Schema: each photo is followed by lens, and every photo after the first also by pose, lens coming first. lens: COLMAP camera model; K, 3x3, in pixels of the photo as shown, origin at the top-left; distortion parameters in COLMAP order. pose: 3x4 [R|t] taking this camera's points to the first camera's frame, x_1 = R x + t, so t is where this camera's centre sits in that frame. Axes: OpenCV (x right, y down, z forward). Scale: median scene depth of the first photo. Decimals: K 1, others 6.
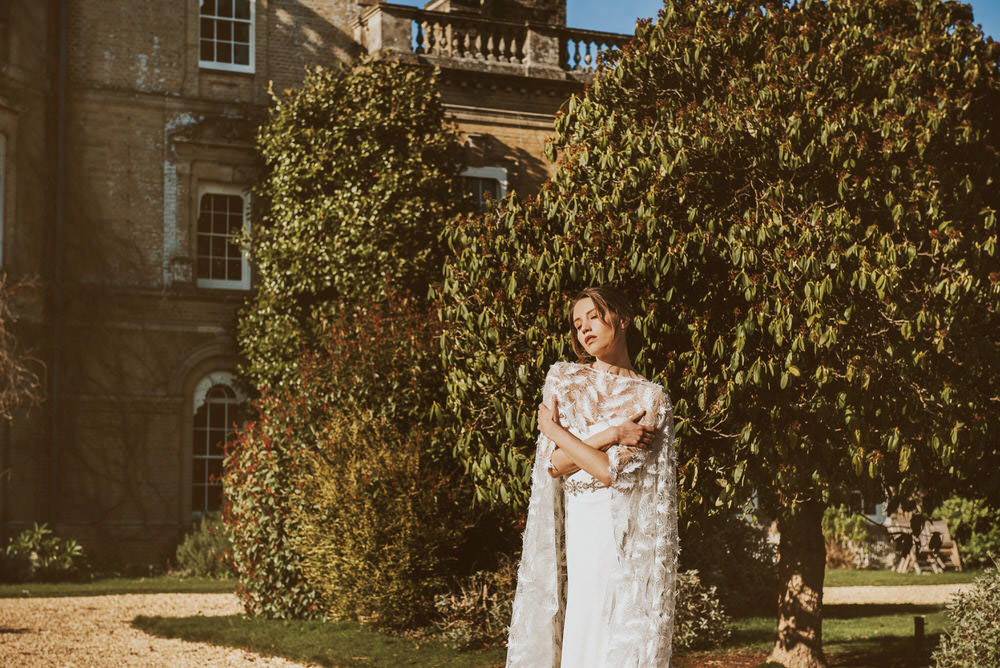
lens RADIAL K [[1929.4, 0, 500.8], [0, 1929.4, 333.8], [0, 0, 1]] dist [0.056022, 0.000000]
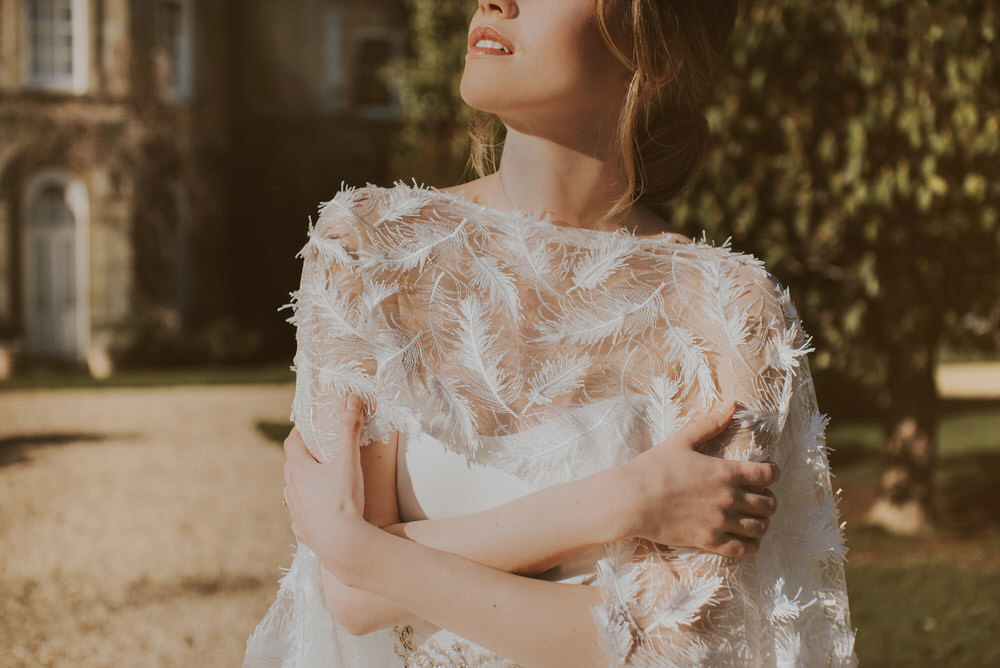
lens RADIAL K [[1424.2, 0, 500.0], [0, 1424.2, 334.5], [0, 0, 1]] dist [-0.044833, 0.000000]
pose [[0.995581, -0.009810, -0.093392, 0.037062], [0.021543, 0.991864, 0.125468, 0.005232], [0.091401, -0.126925, 0.987692, 0.423554]]
